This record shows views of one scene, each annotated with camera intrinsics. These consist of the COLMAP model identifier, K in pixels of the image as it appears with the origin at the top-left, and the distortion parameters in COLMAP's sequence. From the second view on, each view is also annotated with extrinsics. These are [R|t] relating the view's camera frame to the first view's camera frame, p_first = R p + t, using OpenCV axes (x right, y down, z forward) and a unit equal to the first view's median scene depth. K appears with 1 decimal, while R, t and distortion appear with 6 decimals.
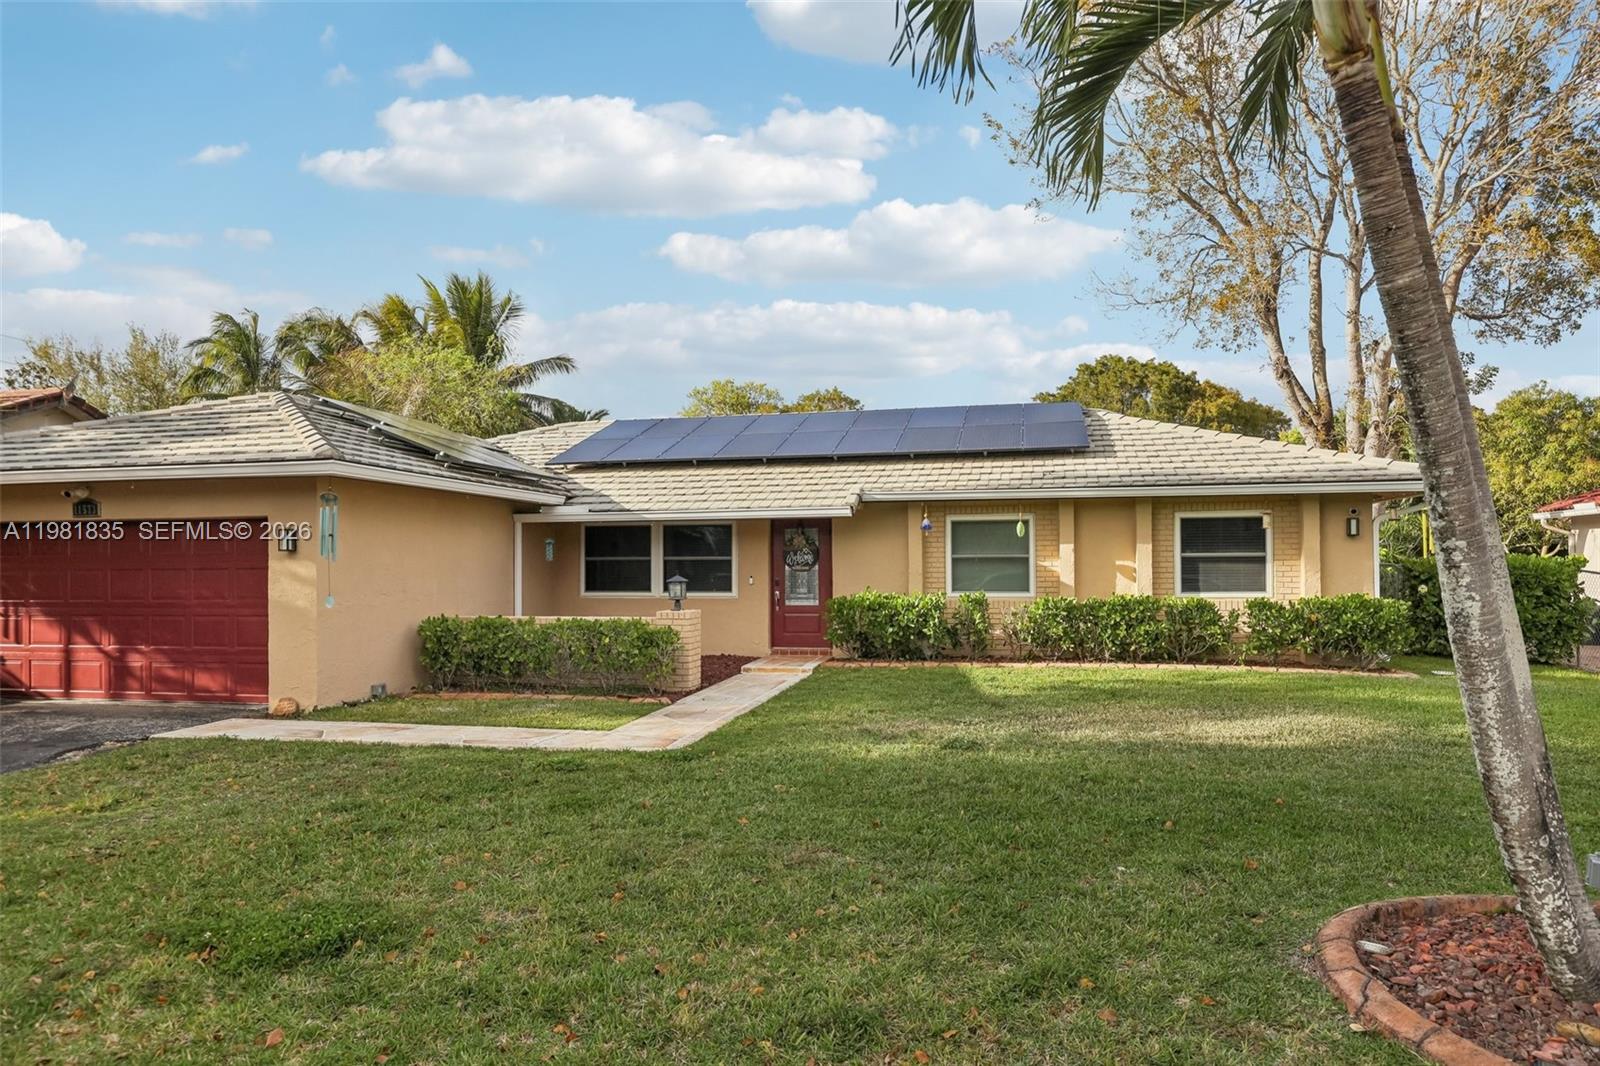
lens RADIAL K [[1026.6, 0, 793.1], [0, 1026.6, 574.0], [0, 0, 1]] dist [0.010246, 0.001852]
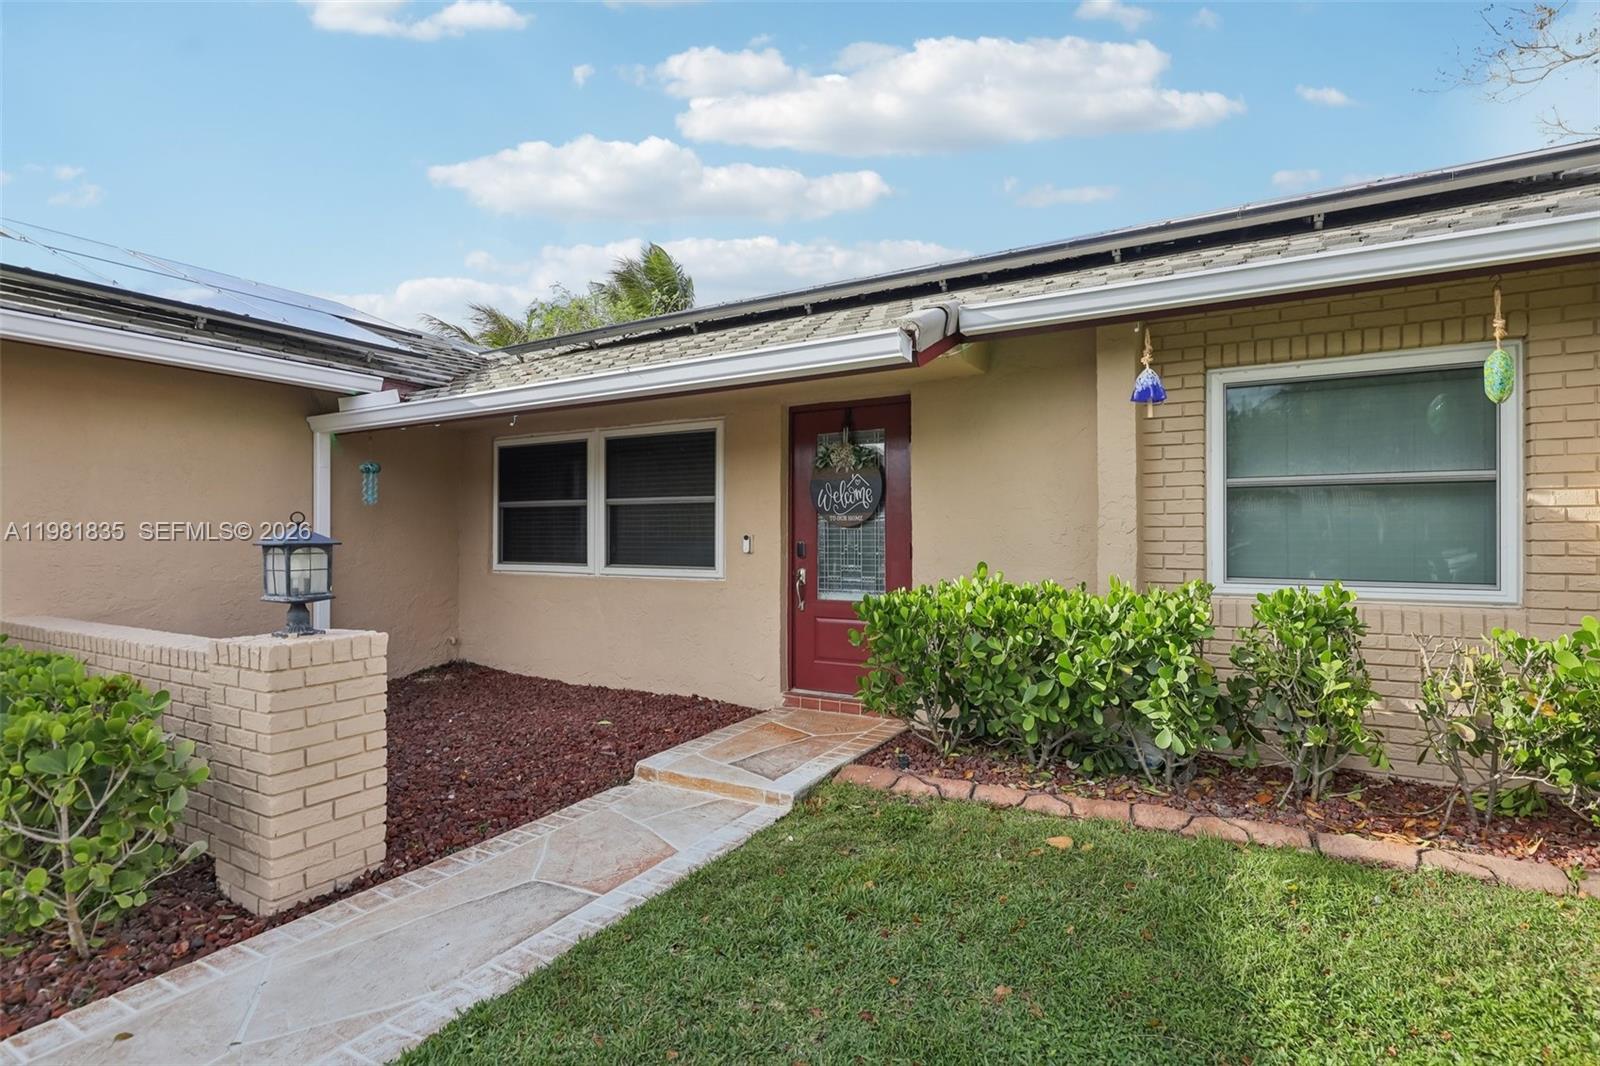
lens RADIAL K [[786.0, 0, 799.9], [0, 786.0, 540.1], [0, 0, 1]] dist [0.000430, -0.000028]
pose [[0.955332, 0.006317, -0.295468, 0.095407], [-0.006868, 0.999976, -0.000826, 0.004543], [0.295455, 0.002819, 0.955352, 0.707715]]
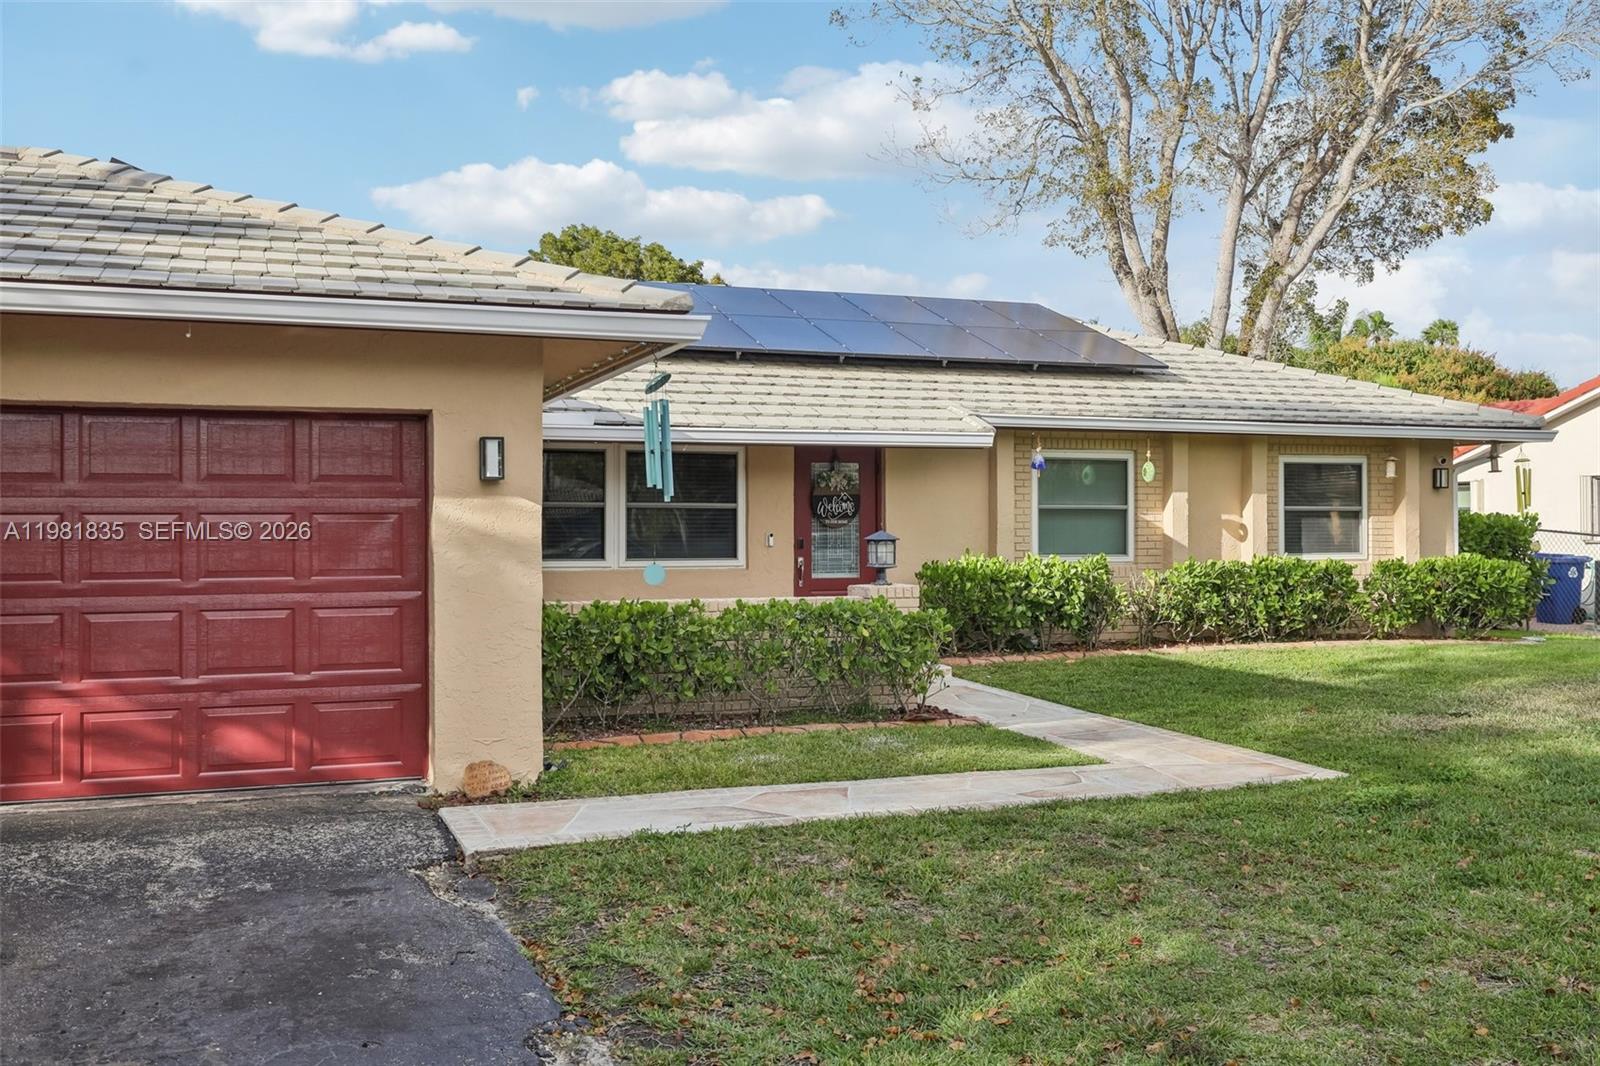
lens RADIAL K [[1516.7, 0, 797.1], [0, 1516.7, 529.9], [0, 0, 1]] dist [0.040738, 0.000000]
pose [[0.831241, 0.003156, 0.555903, -0.597146], [-0.000312, 0.999986, -0.005212, 0.004977], [-0.555912, 0.004159, 0.831231, 0.208715]]
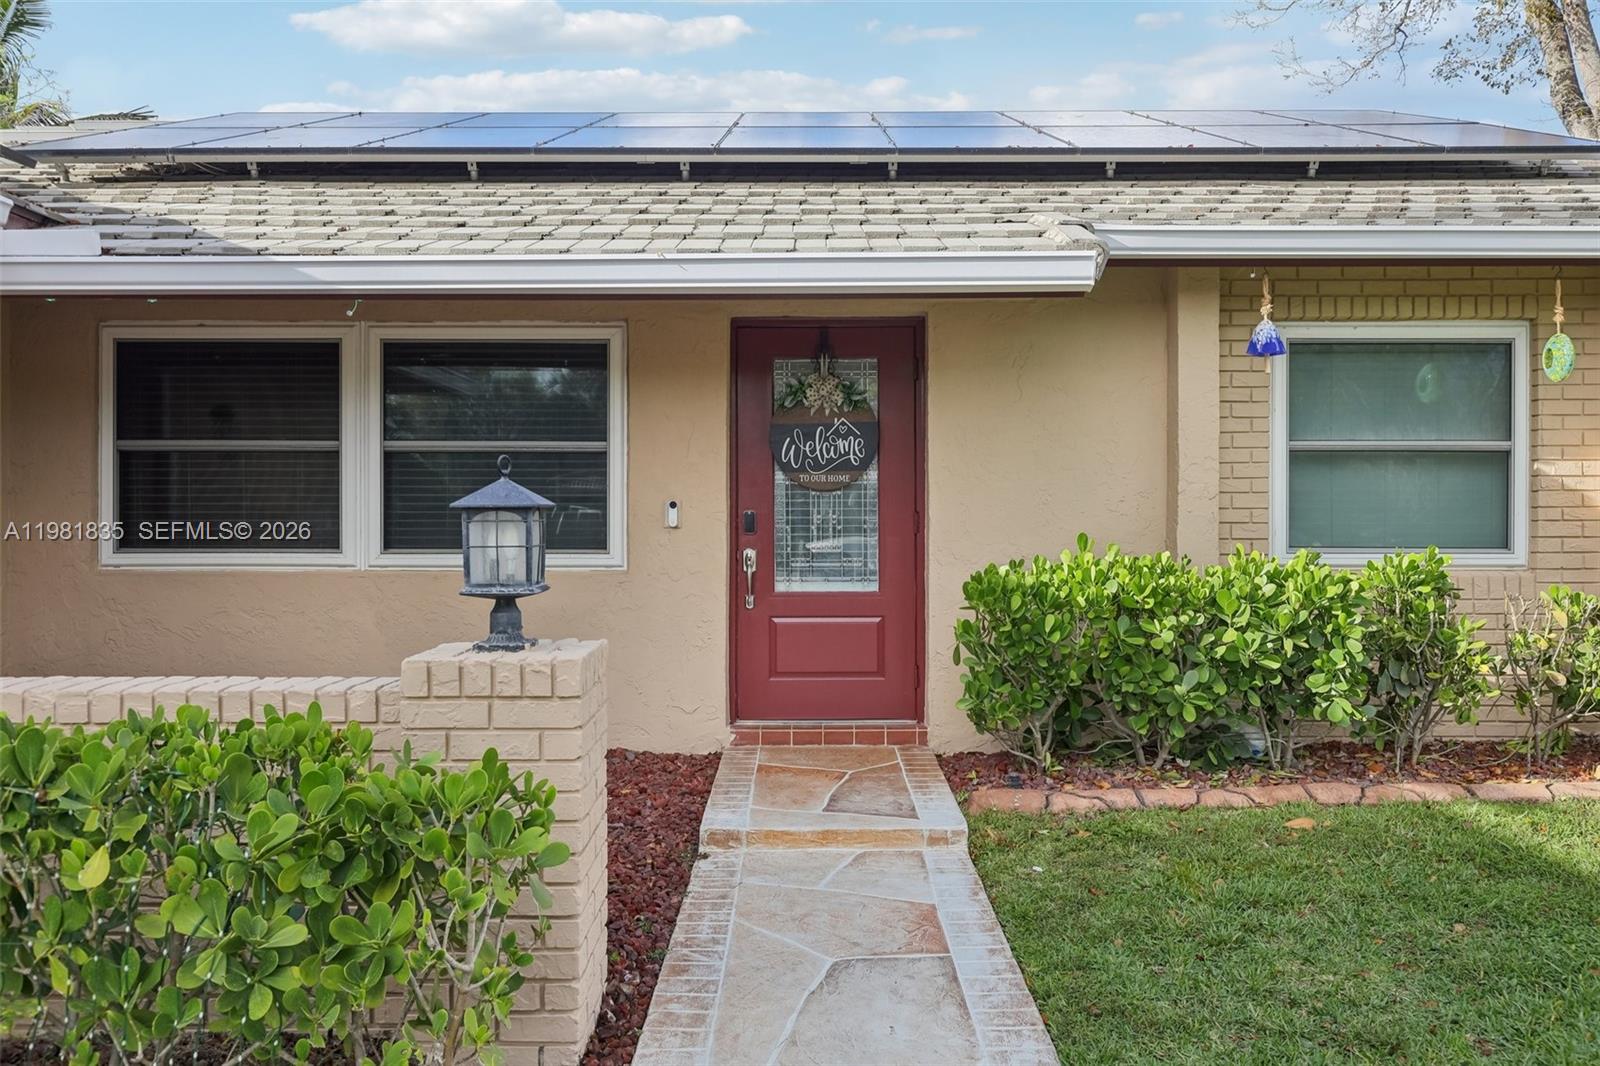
lens RADIAL K [[1284.1, 0, 800.1], [0, 1284.1, 528.4], [0, 0, 1]] dist [-0.003580, 0.009185]
pose [[0.974392, 0.002539, 0.224842, -0.098281], [-0.003654, 0.999983, 0.004544, 0.008974], [-0.224827, -0.005249, 0.974385, 0.641421]]
